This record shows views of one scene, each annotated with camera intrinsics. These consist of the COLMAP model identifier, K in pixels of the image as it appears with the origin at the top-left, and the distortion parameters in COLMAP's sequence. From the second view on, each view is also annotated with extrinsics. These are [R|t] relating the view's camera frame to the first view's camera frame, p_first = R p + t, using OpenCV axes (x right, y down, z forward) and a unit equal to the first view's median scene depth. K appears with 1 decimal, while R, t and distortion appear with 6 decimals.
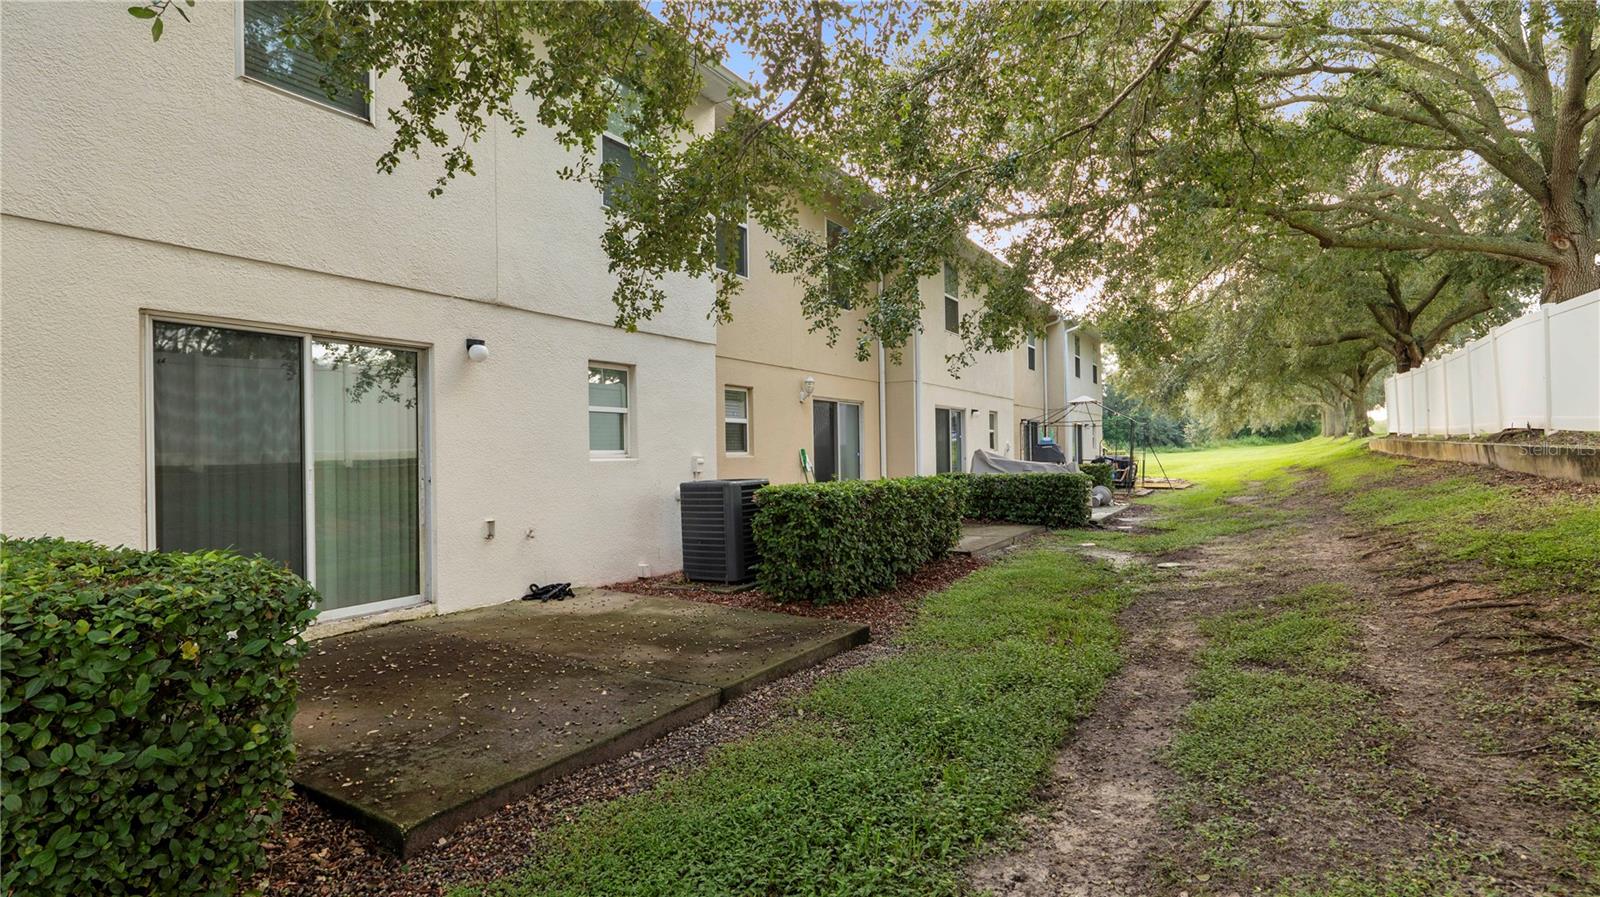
lens RADIAL K [[785.5, 0, 801.6], [0, 785.5, 446.6], [0, 0, 1]] dist [0.003312, 0.000162]
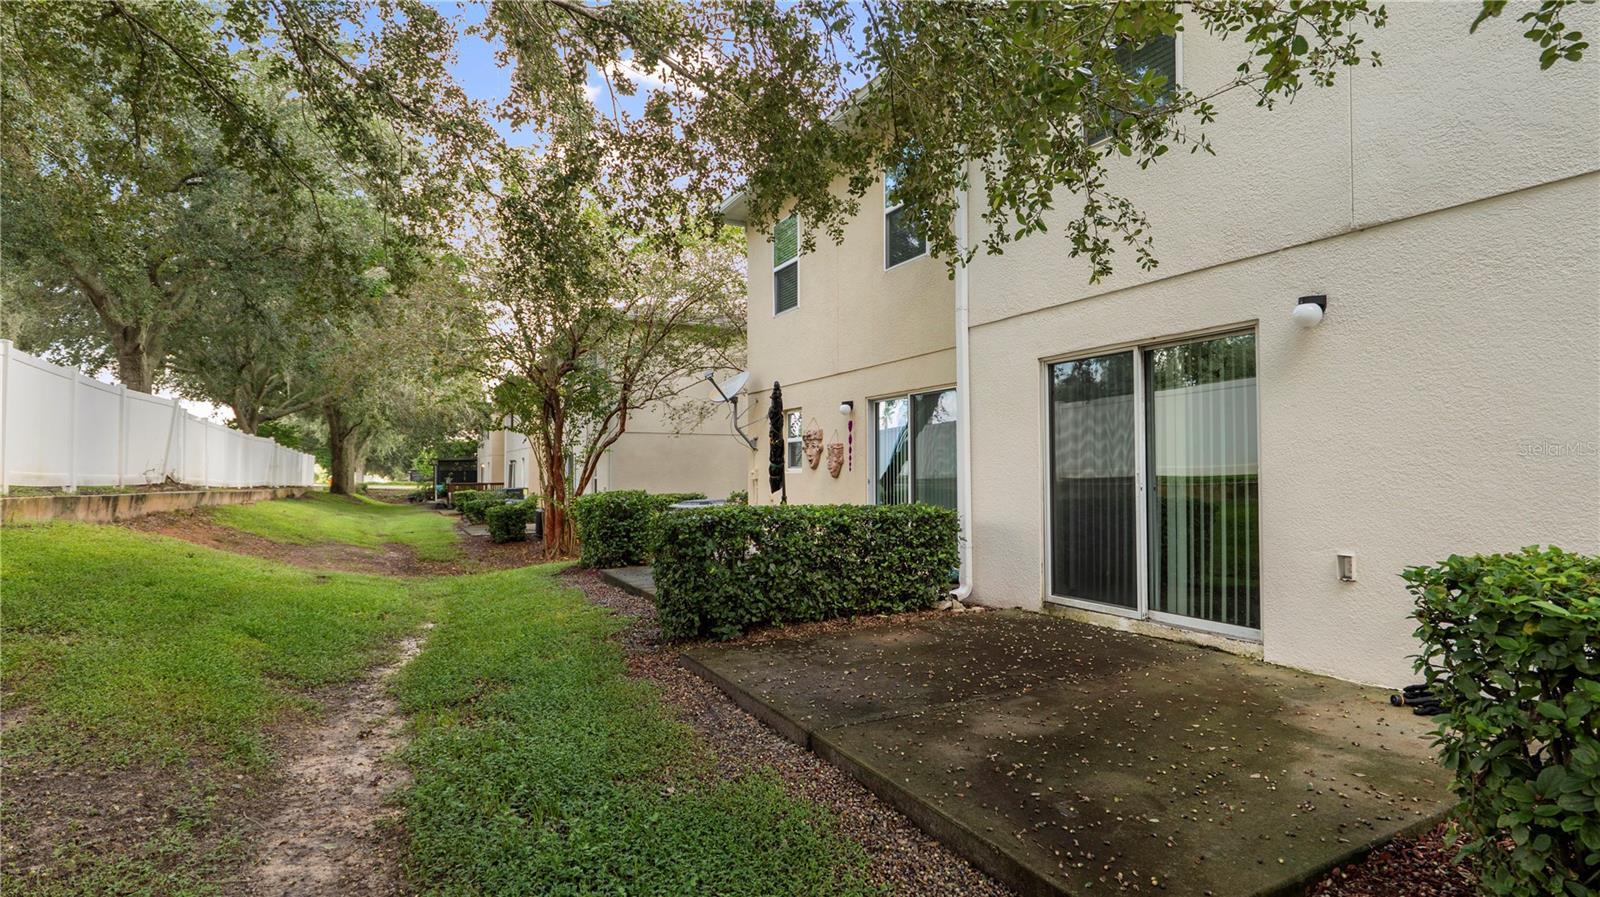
lens RADIAL K [[785.5, 0, 802.3], [0, 785.5, 460.6], [0, 0, 1]] dist [0.003312, 0.000162]
pose [[-0.522779, 0.004757, -0.852455, 0.569855], [0.017751, 0.999828, -0.005307, 0.010810], [0.852284, -0.017906, -0.522773, 1.284596]]
